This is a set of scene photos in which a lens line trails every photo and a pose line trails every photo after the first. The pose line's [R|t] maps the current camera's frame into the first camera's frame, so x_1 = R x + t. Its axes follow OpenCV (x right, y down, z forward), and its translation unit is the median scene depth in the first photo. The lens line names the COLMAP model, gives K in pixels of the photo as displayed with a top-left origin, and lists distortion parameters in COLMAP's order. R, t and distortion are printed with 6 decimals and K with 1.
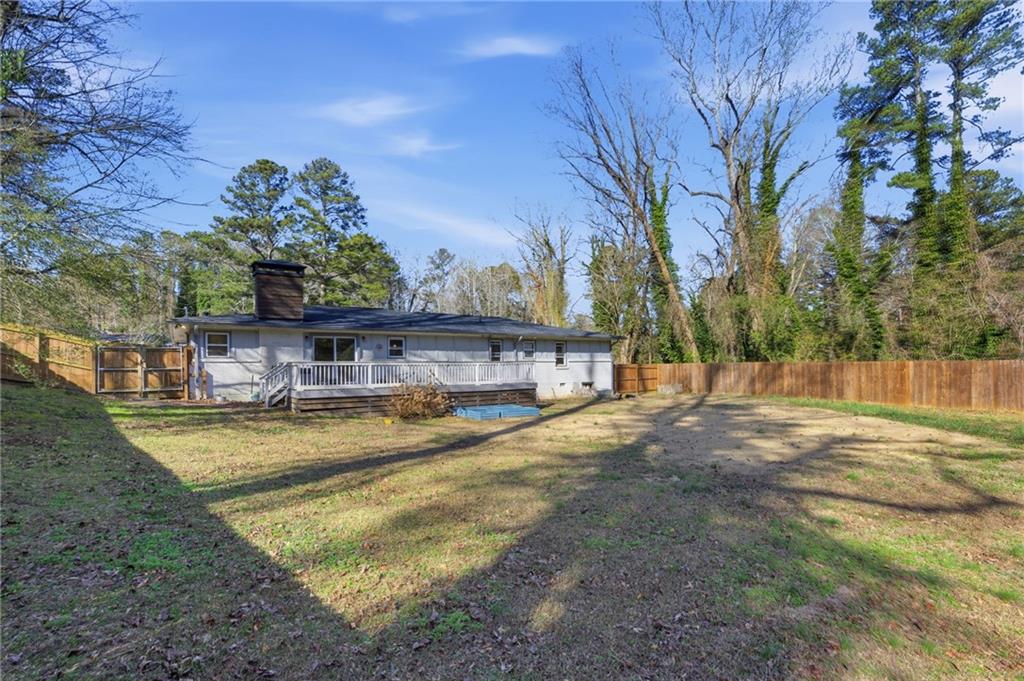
lens RADIAL K [[532.8, 0, 455.5], [0, 532.8, 342.8], [0, 0, 1]] dist [-0.002190, -0.000926]
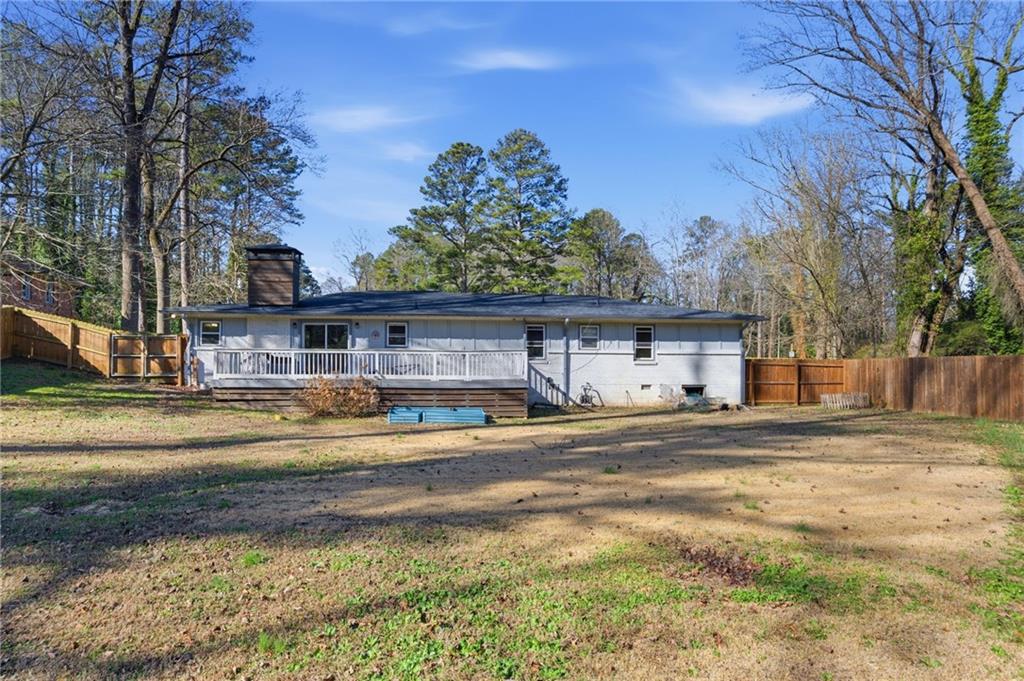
lens RADIAL K [[590.1, 0, 444.6], [0, 590.1, 345.0], [0, 0, 1]] dist [-0.005242, 0.000776]
pose [[0.854654, -0.002322, -0.519194, 0.466610], [0.007682, 0.999937, 0.008173, 0.018767], [0.519142, -0.010974, 0.854618, 0.247144]]
